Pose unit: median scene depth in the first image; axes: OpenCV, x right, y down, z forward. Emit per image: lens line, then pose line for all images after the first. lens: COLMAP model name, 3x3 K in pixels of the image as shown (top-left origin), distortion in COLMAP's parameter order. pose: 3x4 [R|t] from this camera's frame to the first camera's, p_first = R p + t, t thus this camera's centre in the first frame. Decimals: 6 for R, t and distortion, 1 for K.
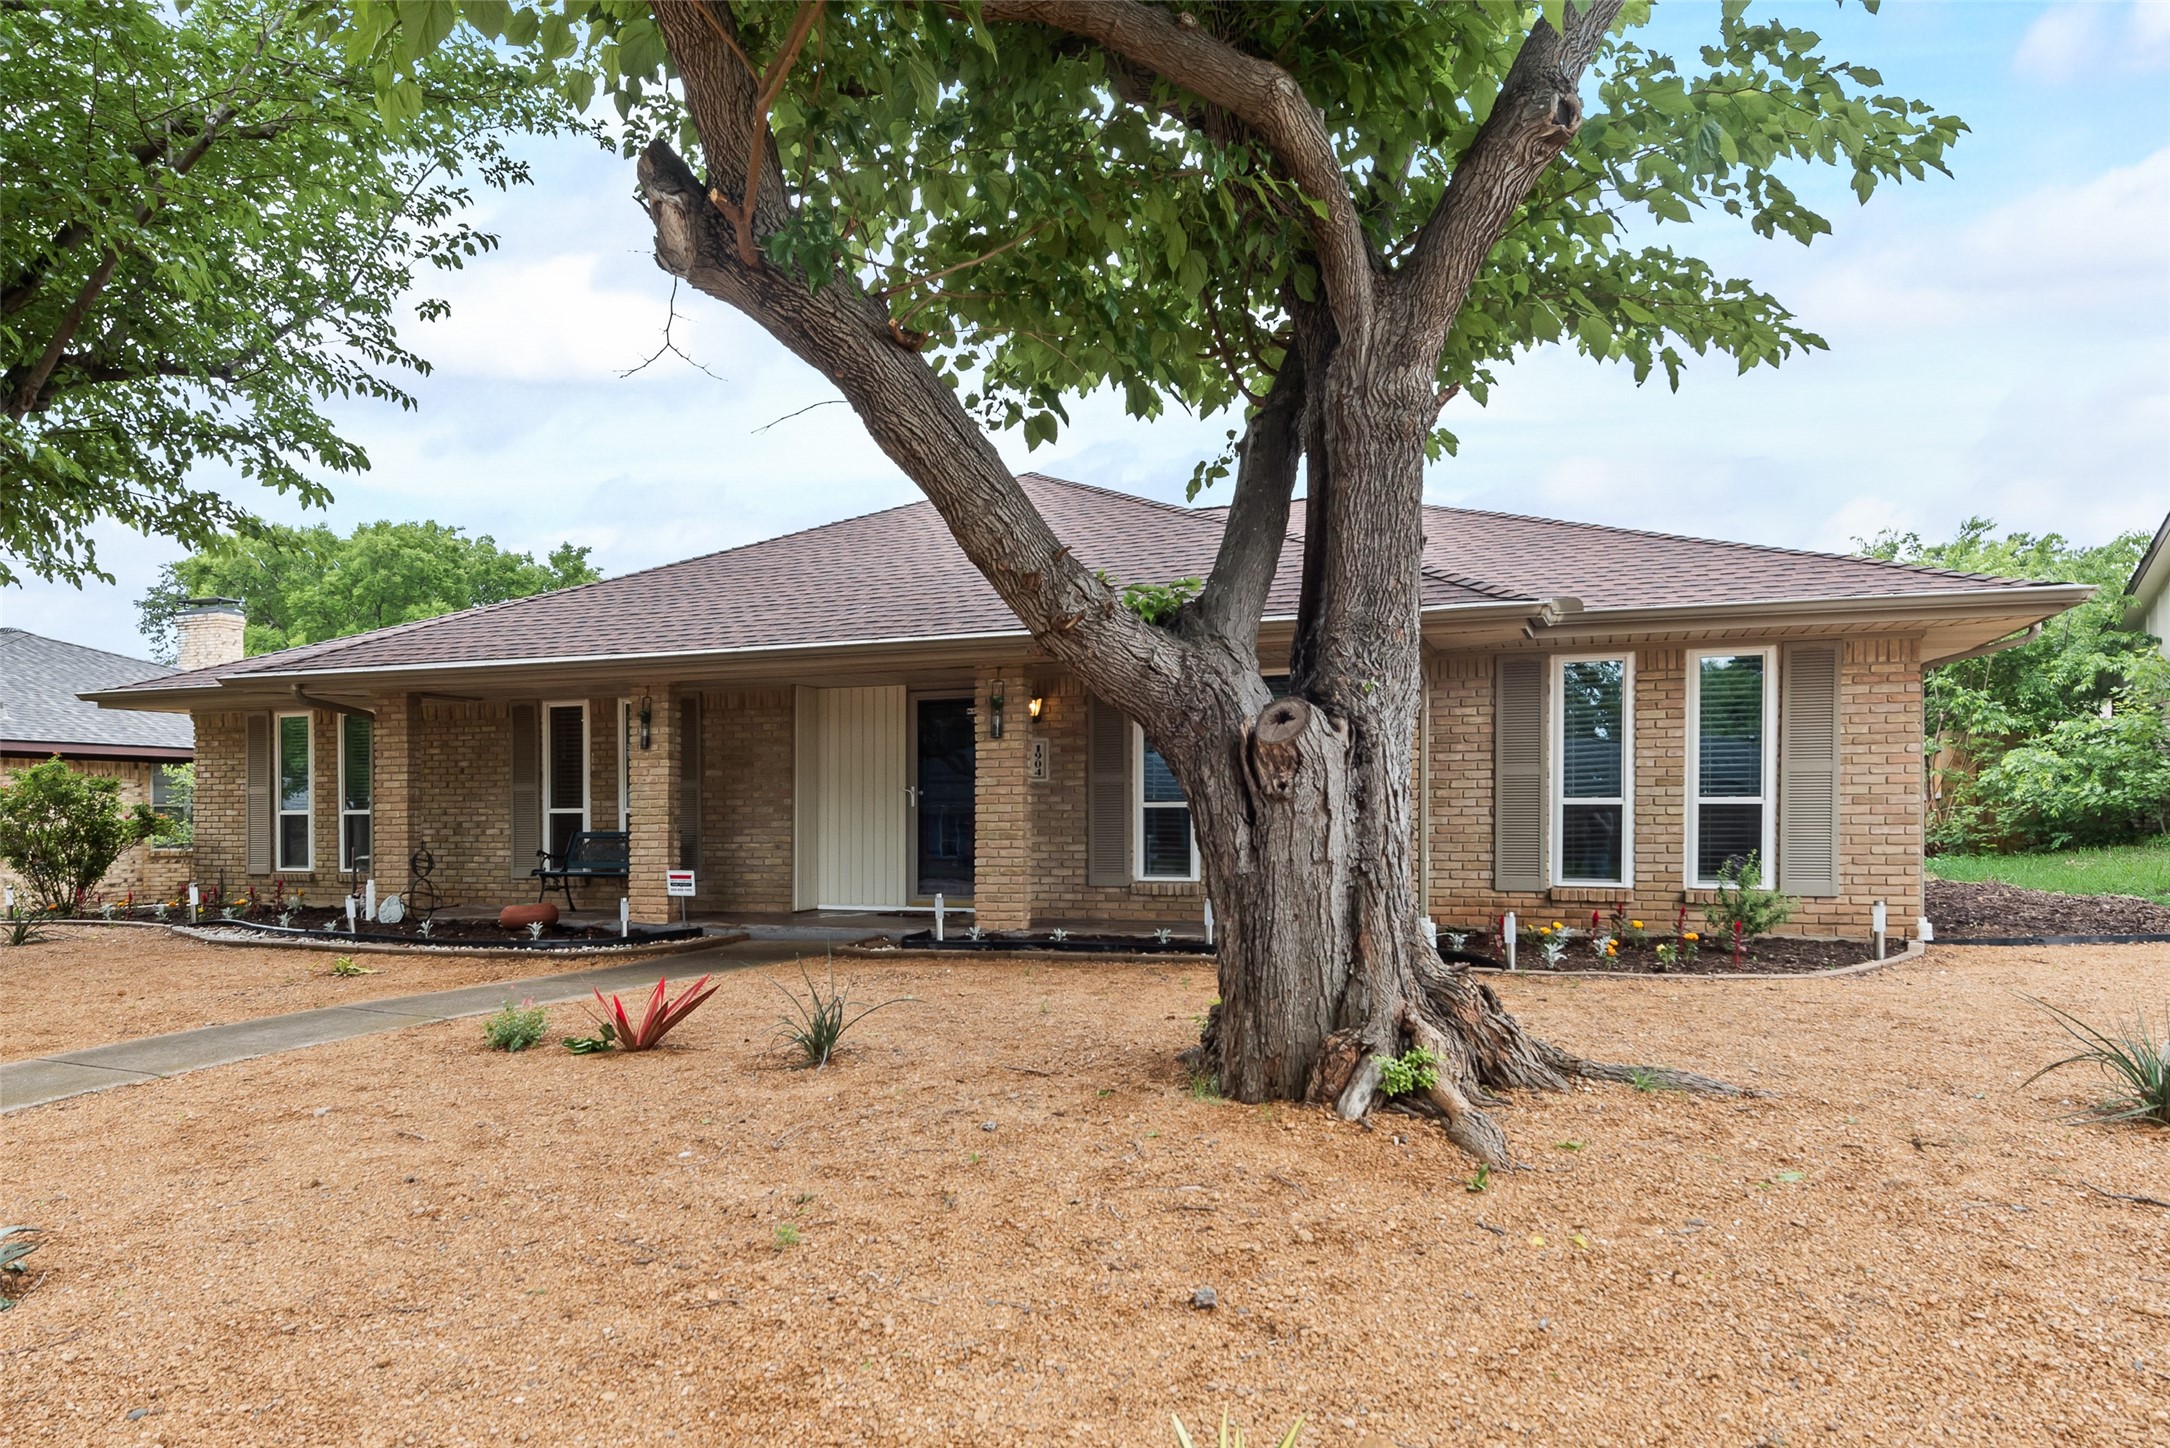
lens RADIAL K [[1334.5, 0, 1083.8], [0, 1334.5, 769.3], [0, 0, 1]] dist [0.000905, -0.000018]
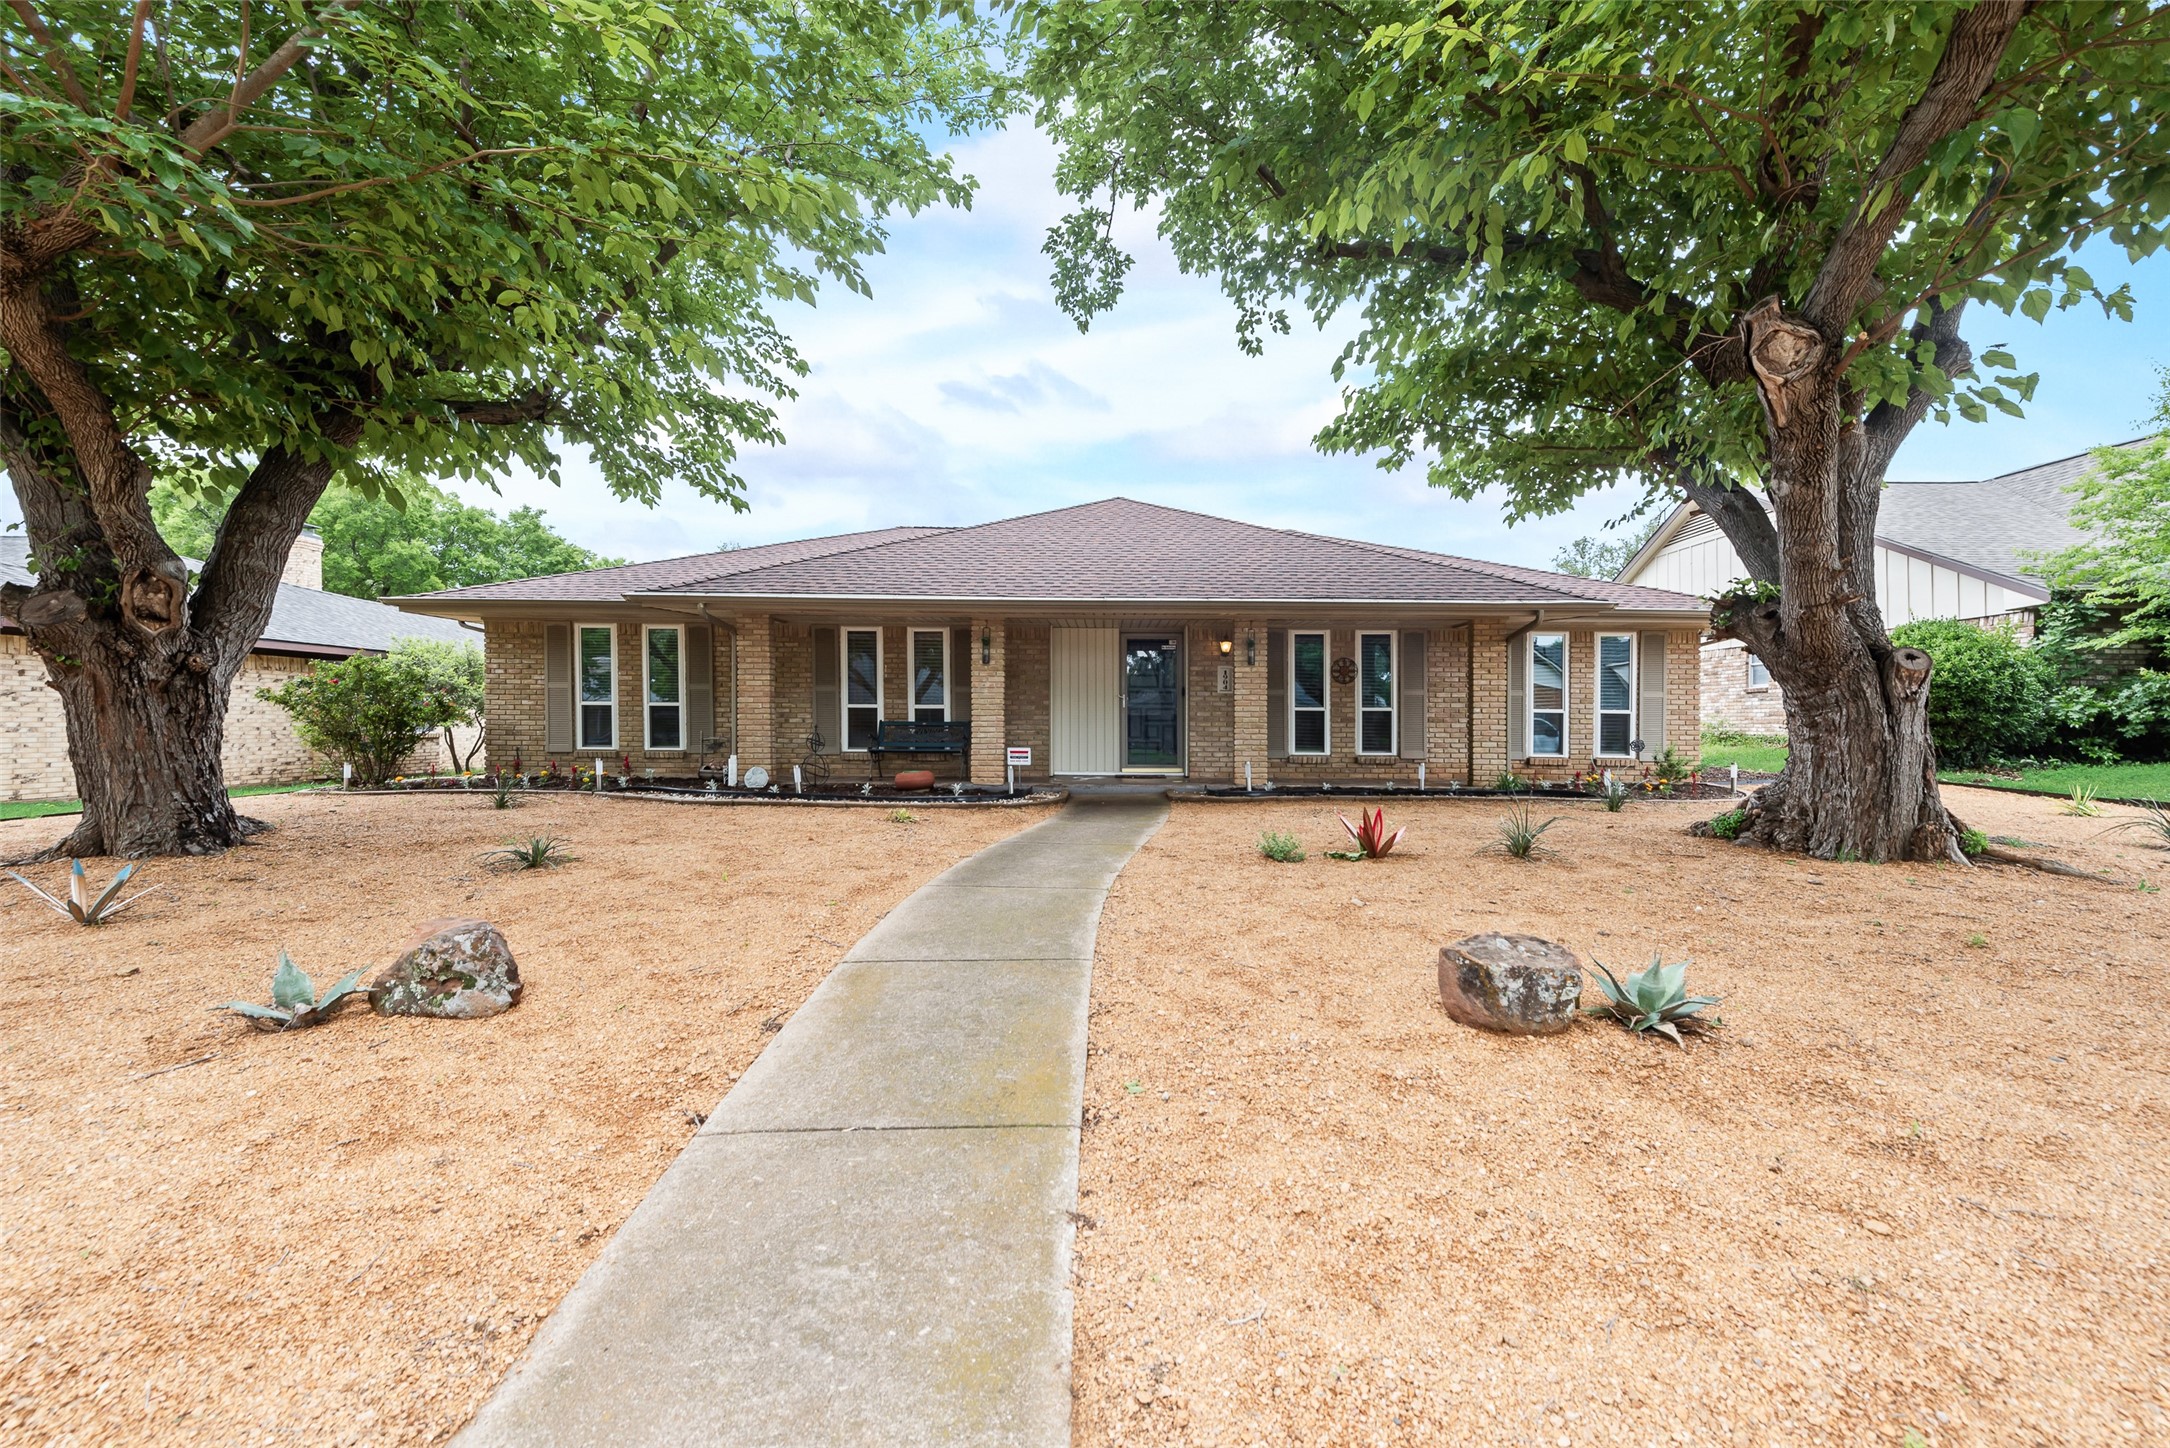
lens RADIAL K [[835.4, 0, 1093.3], [0, 835.4, 732.5], [0, 0, 1]] dist [0.000717, 0.000047]
pose [[0.939073, 0.009713, 0.343582, -0.518284], [-0.025682, 0.998789, 0.041960, 0.017864], [-0.342758, -0.048227, 0.938185, 0.108311]]
